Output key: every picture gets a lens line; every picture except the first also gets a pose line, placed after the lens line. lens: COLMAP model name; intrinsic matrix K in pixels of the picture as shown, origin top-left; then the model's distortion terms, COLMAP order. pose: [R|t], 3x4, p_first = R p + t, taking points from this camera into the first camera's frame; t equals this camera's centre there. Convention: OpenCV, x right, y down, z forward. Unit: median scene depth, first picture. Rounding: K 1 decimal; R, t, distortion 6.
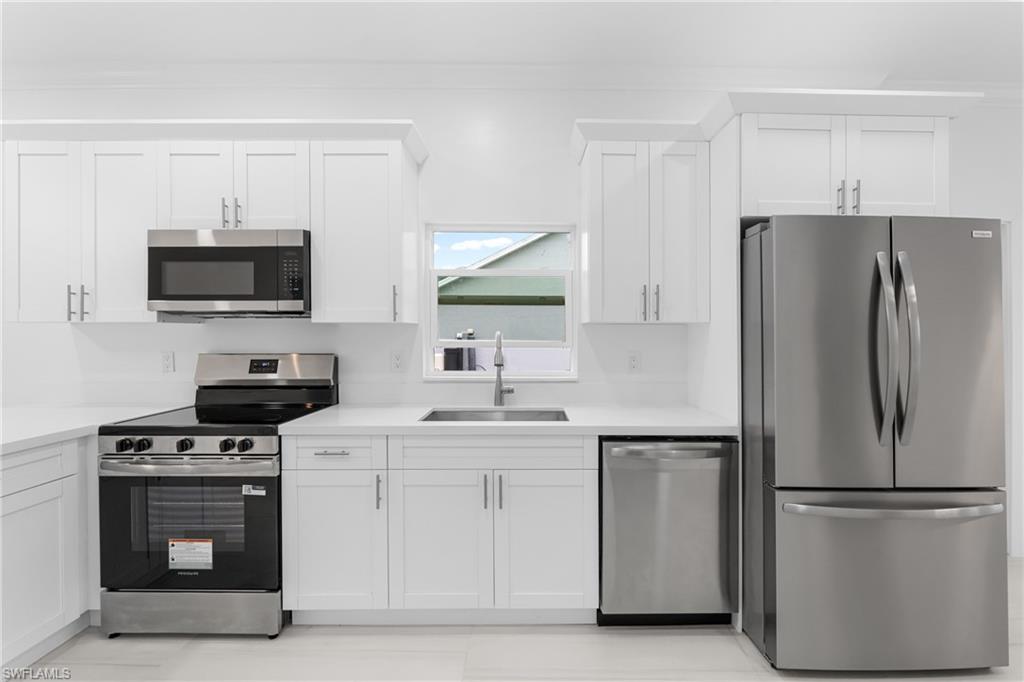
lens RADIAL K [[453.2, 0, 517.3], [0, 453.2, 336.3], [0, 0, 1]] dist [-0.004698, -0.000365]
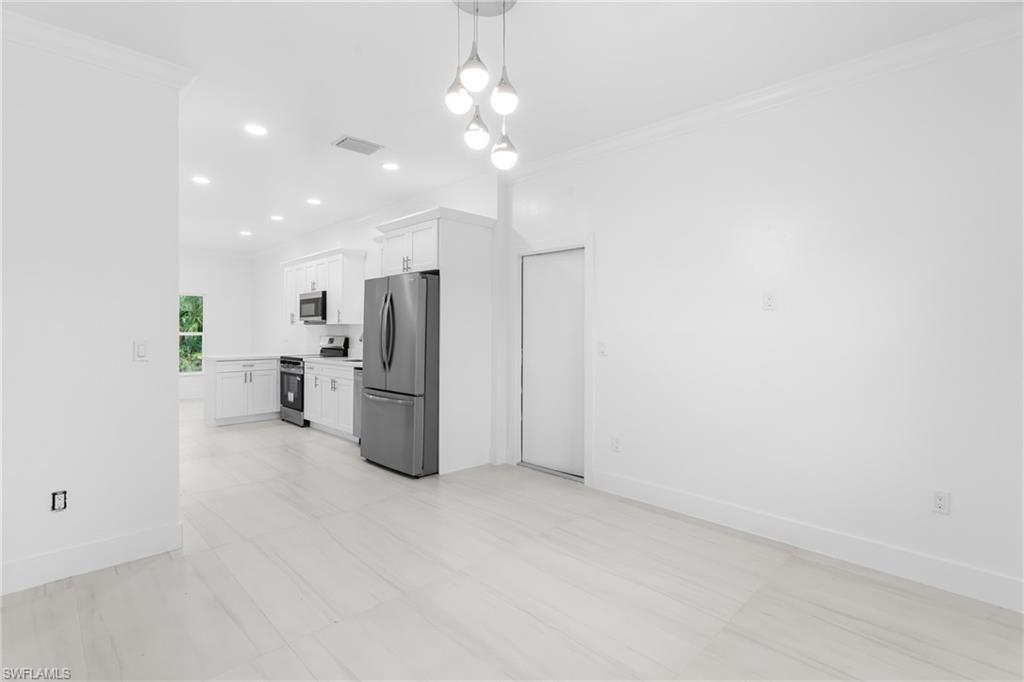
lens RADIAL K [[492.0, 0, 506.6], [0, 492.0, 330.5], [0, 0, 1]] dist [-0.004983, 0.001282]
pose [[0.688448, -0.002622, -0.725281, 2.523735], [-0.007199, 0.999919, -0.010449, 0.032845], [0.725250, 0.012415, 0.688374, -0.264642]]
